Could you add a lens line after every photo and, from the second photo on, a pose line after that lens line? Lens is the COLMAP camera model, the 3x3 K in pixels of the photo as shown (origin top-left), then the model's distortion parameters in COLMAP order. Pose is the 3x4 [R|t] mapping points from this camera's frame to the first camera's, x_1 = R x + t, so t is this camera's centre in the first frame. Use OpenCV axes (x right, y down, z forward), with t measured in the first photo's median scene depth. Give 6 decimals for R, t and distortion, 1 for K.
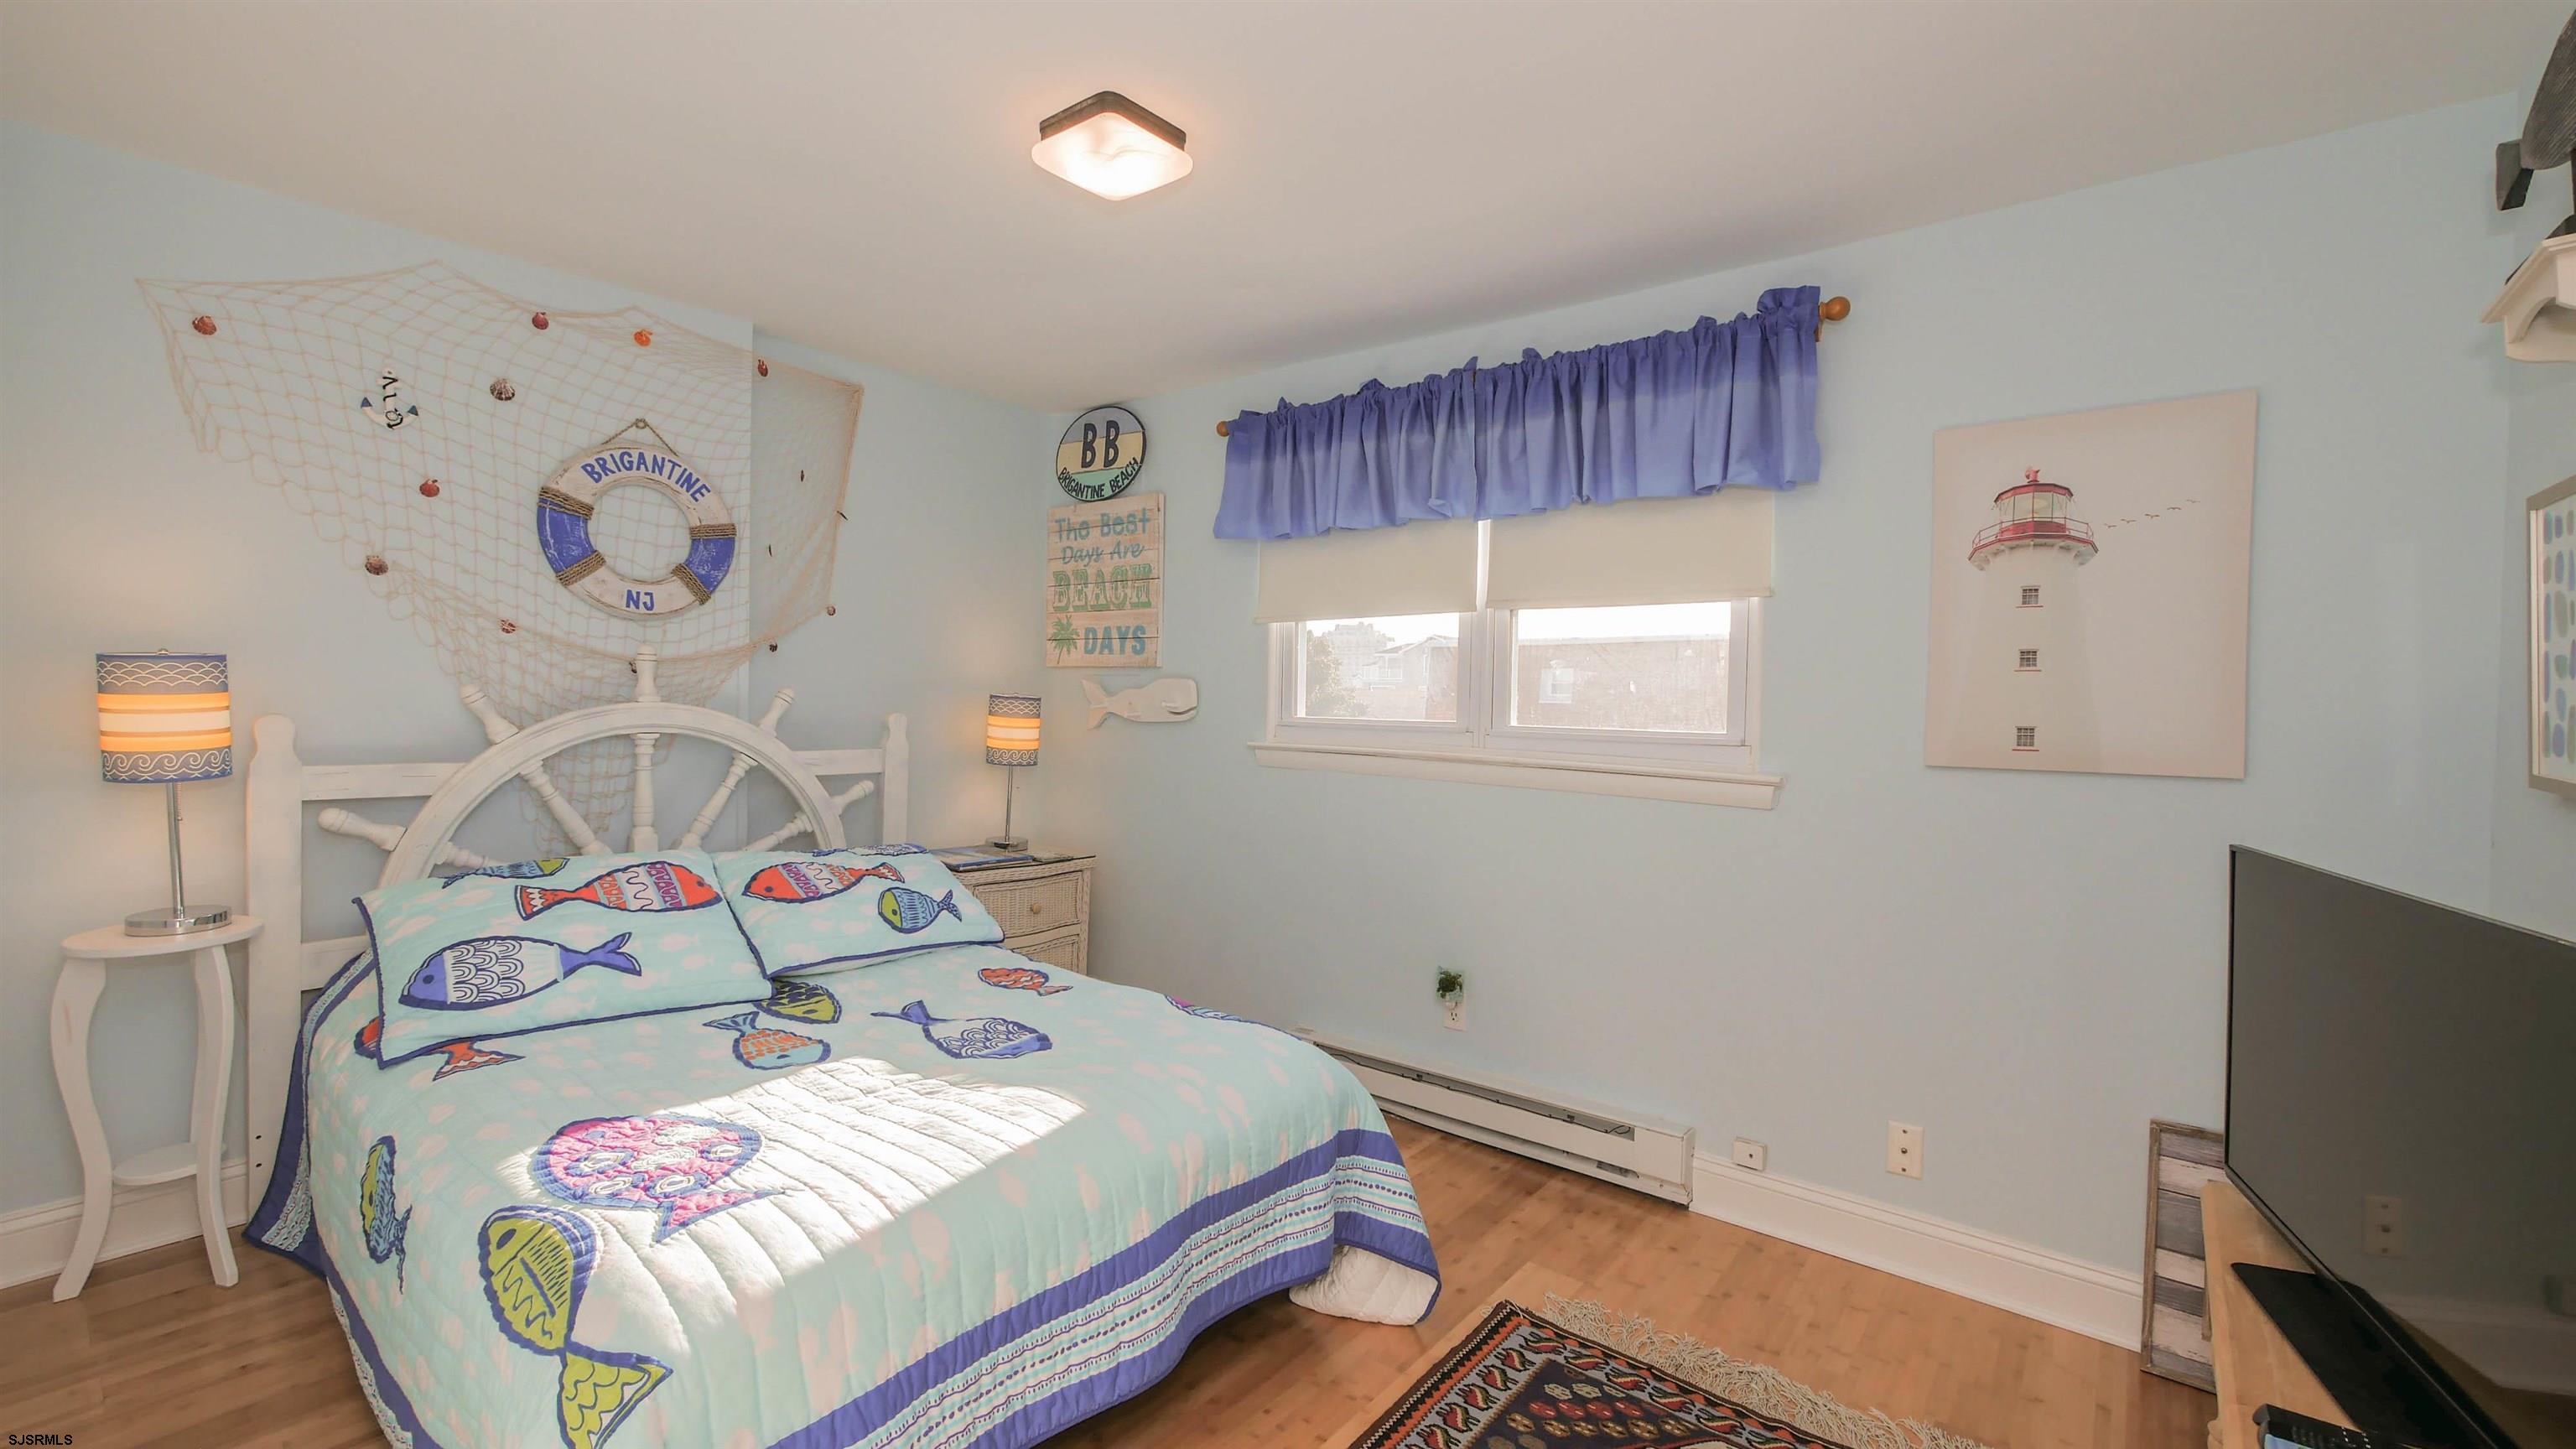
lens RADIAL K [[1061.1, 0, 1270.8], [0, 1061.1, 721.9], [0, 0, 1]] dist [-0.007378, 0.000626]
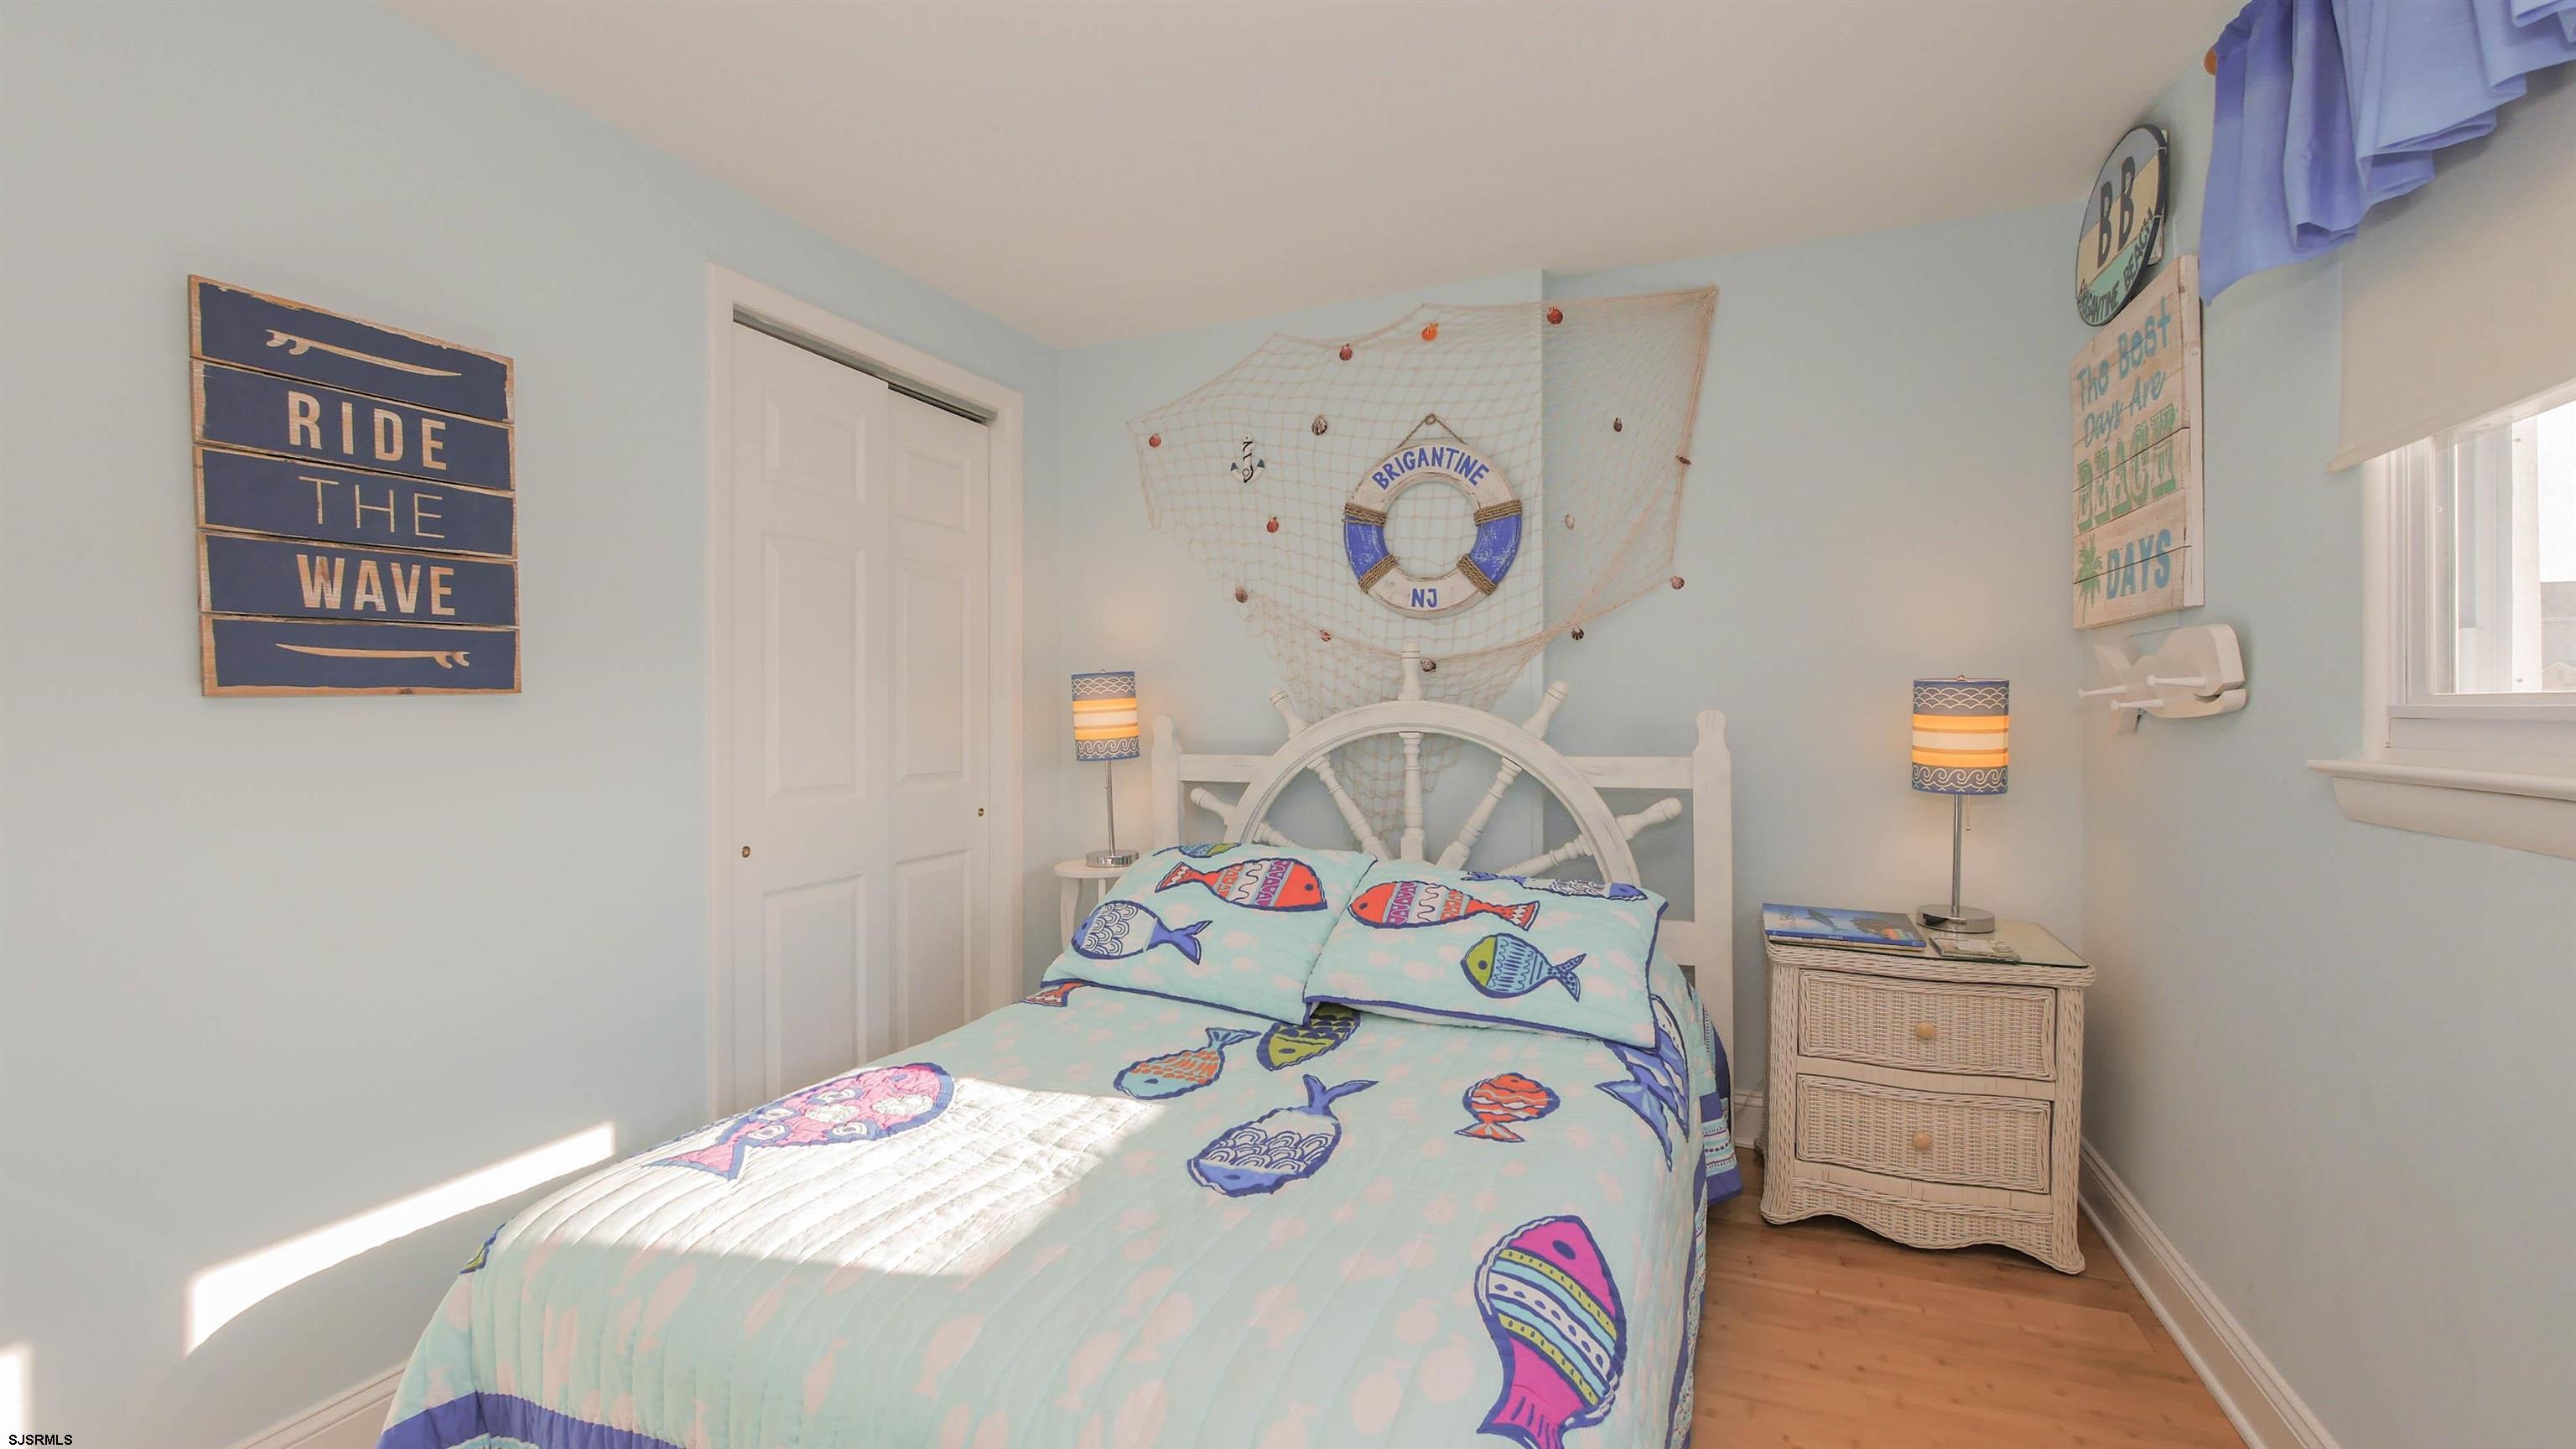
lens RADIAL K [[1061.1, 0, 1285.9], [0, 1061.1, 713.6], [0, 0, 1]] dist [-0.007378, 0.000626]
pose [[0.293595, -0.023222, -0.955648, 0.311072], [-0.011894, 0.999539, -0.027943, 0.021896], [0.955856, 0.019571, 0.293183, 0.603773]]
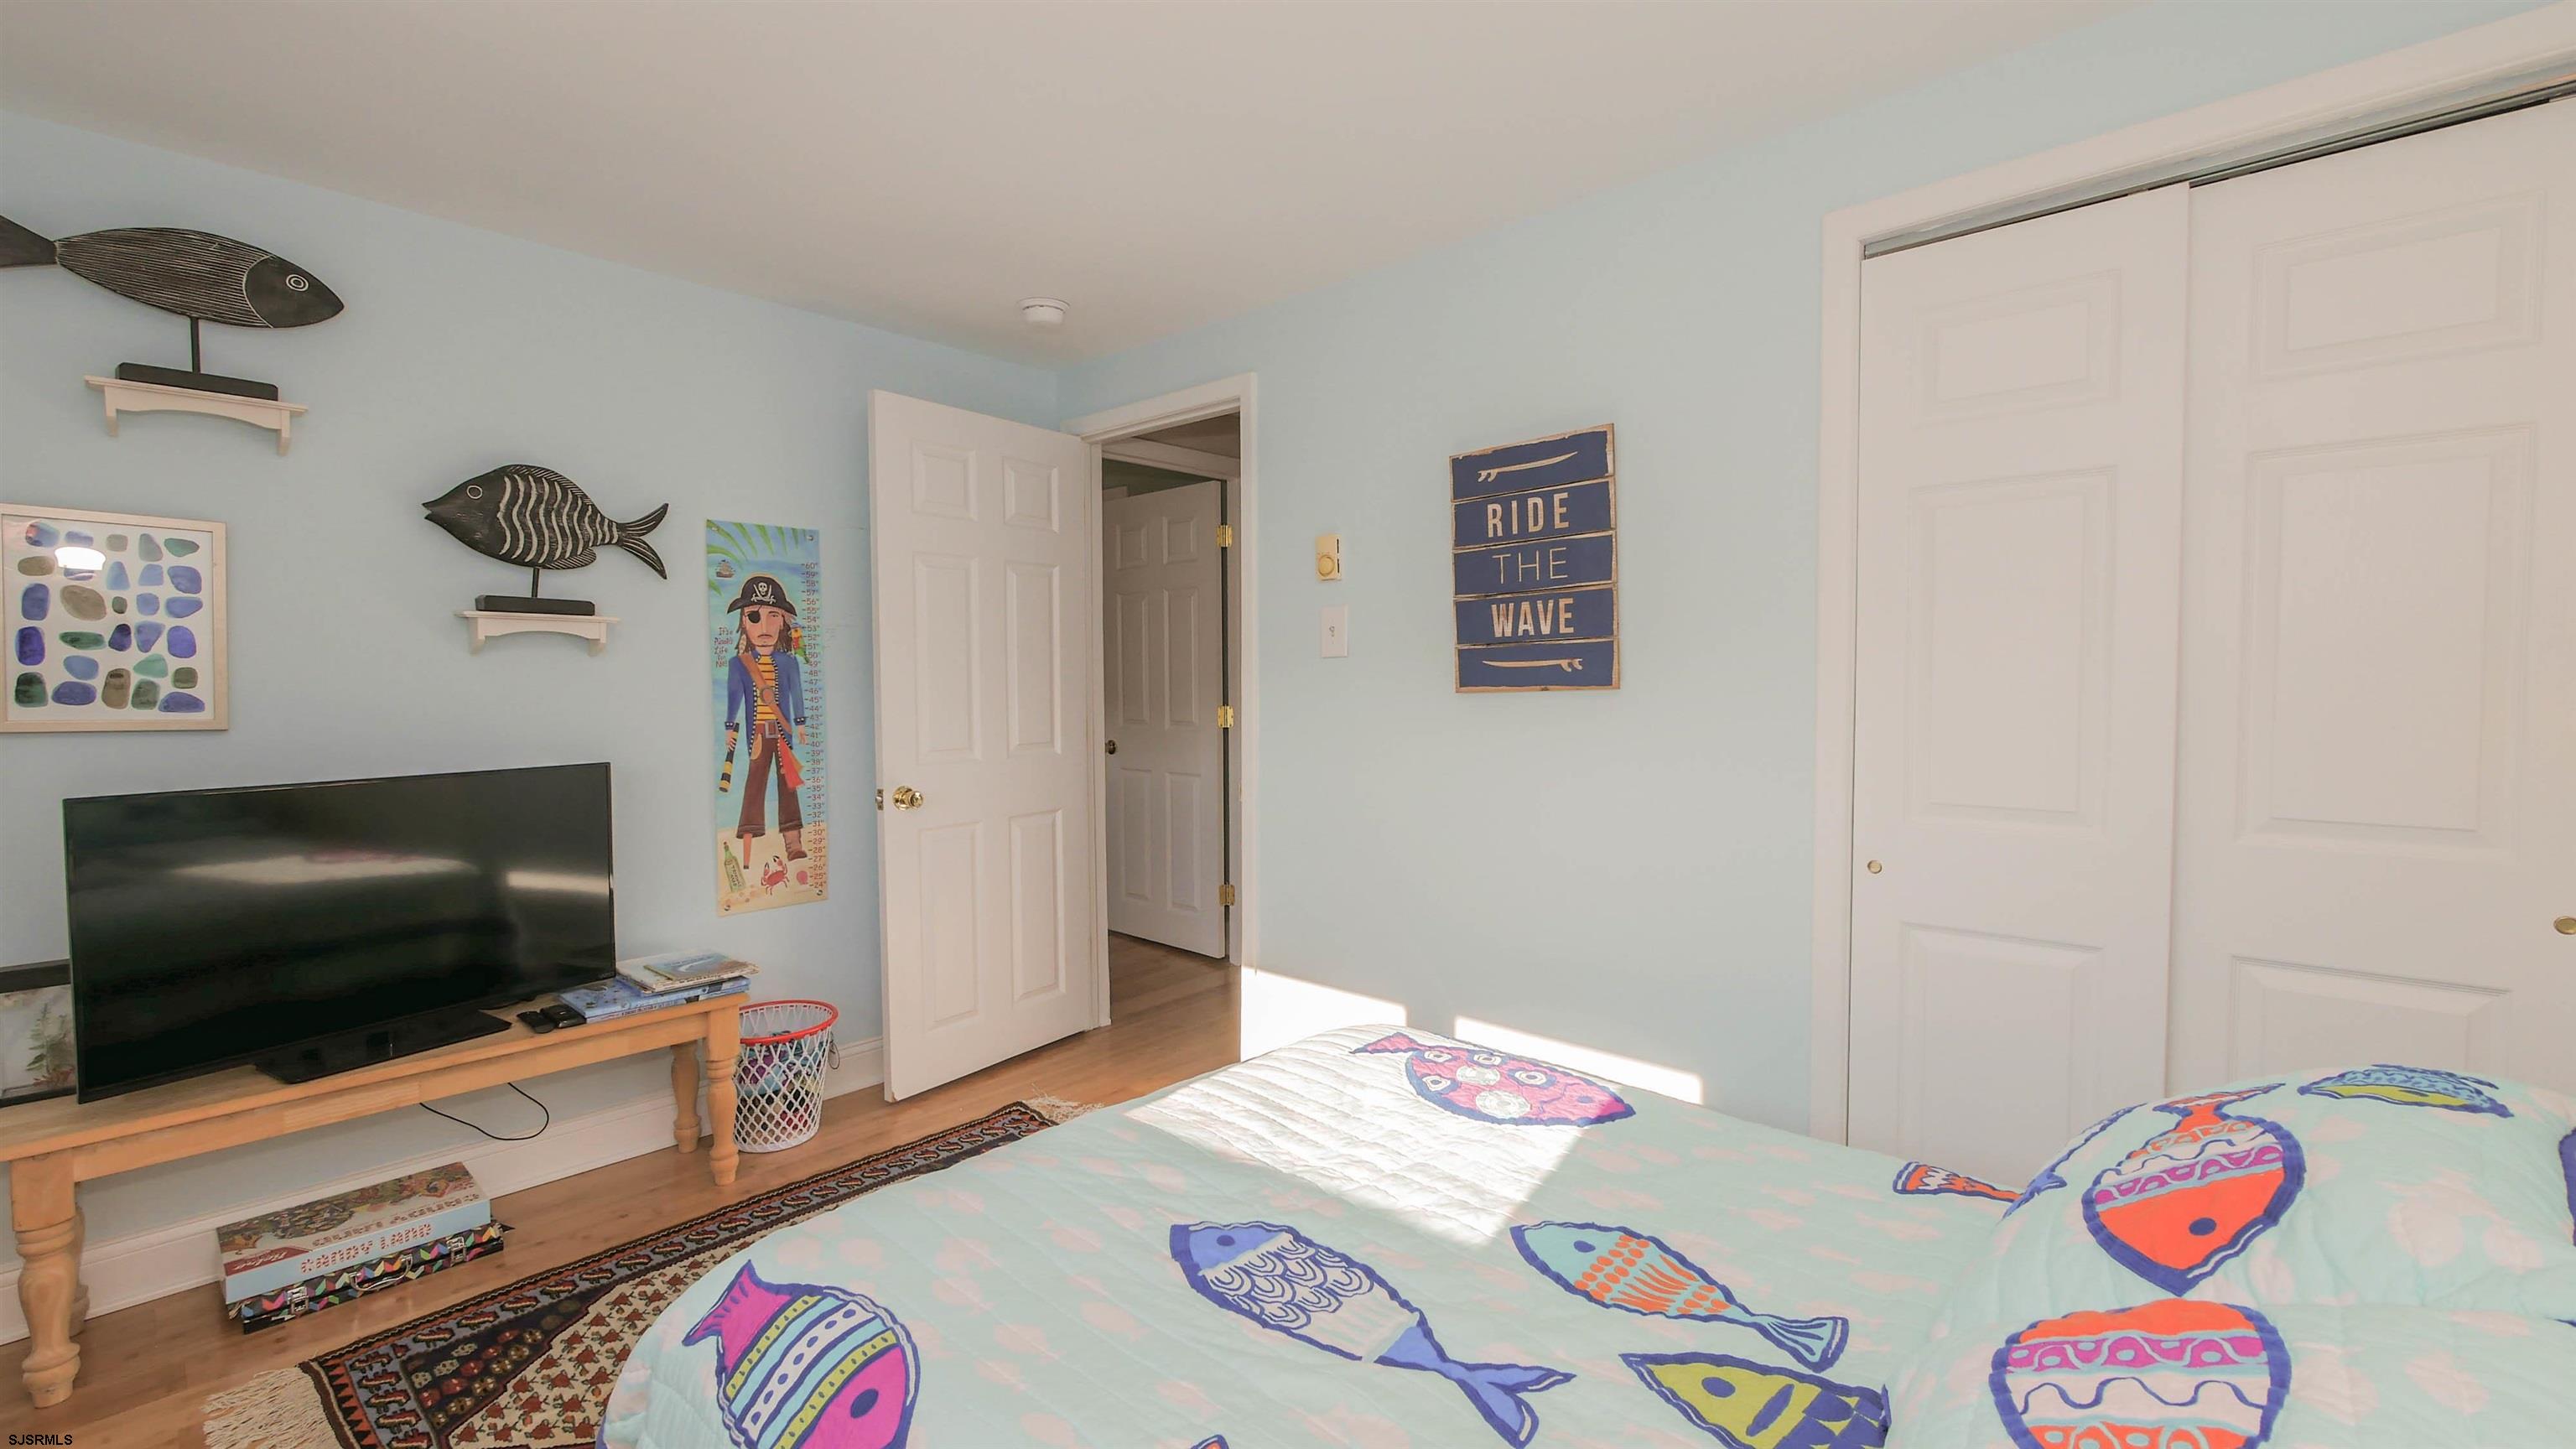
lens RADIAL K [[1061.1, 0, 1267.2], [0, 1061.1, 721.4], [0, 0, 1]] dist [-0.007378, 0.000626]
pose [[-0.998138, -0.020371, 0.057500, -0.214266], [-0.016698, 0.997832, 0.063655, -0.024917], [-0.058672, 0.062577, -0.996314, 1.163681]]
